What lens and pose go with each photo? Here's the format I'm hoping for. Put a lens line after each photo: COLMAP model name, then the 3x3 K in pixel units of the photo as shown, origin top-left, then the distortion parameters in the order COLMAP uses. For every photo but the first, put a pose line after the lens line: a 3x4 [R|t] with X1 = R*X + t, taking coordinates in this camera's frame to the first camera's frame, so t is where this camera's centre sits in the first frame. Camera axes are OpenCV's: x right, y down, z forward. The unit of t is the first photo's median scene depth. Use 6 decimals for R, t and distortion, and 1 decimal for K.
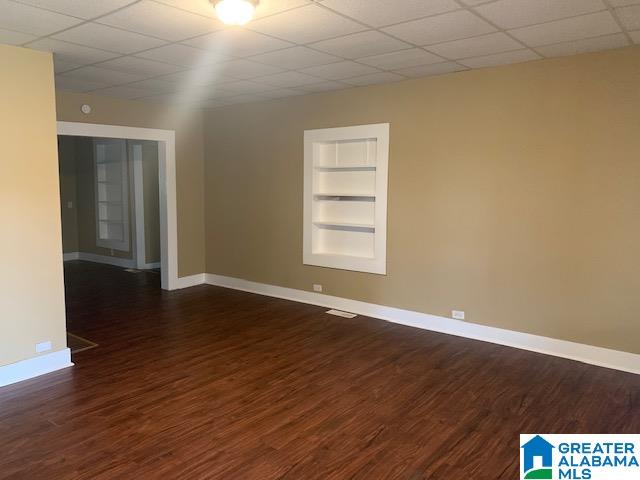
lens RADIAL K [[482.6, 0, 320.0], [0, 482.6, 240.0], [0, 0, 1]] dist [0.057298, 0.000724]
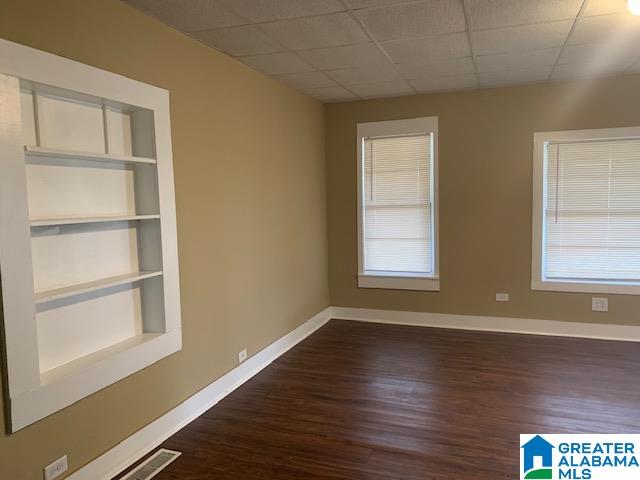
lens RADIAL K [[503.8, 0, 320.0], [0, 503.8, 240.0], [0, 0, 1]] dist [0.059838, -0.007527]
pose [[-0.337874, -0.090949, 0.936787, -0.657535], [0.101099, 0.986054, 0.132196, -0.165917], [-0.935746, 0.139373, -0.323968, 1.373251]]
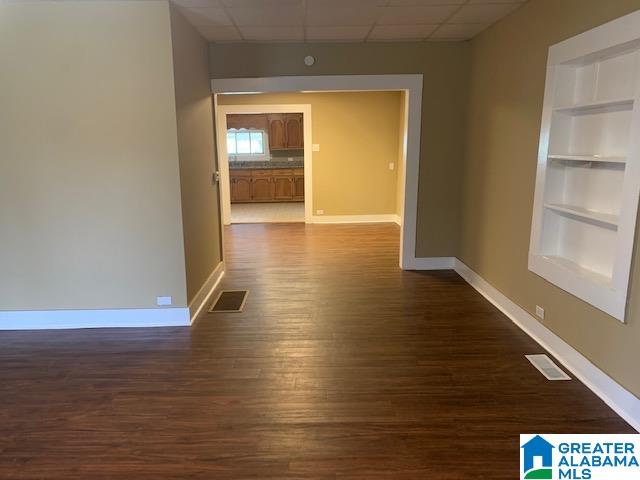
lens RADIAL K [[503.8, 0, 320.0], [0, 503.8, 240.0], [0, 0, 1]] dist [0.059838, -0.007527]
pose [[0.627426, 0.143040, -0.765426, 0.448559], [-0.085987, 0.989699, 0.114466, -0.061641], [0.773914, -0.006002, 0.633262, 0.575202]]
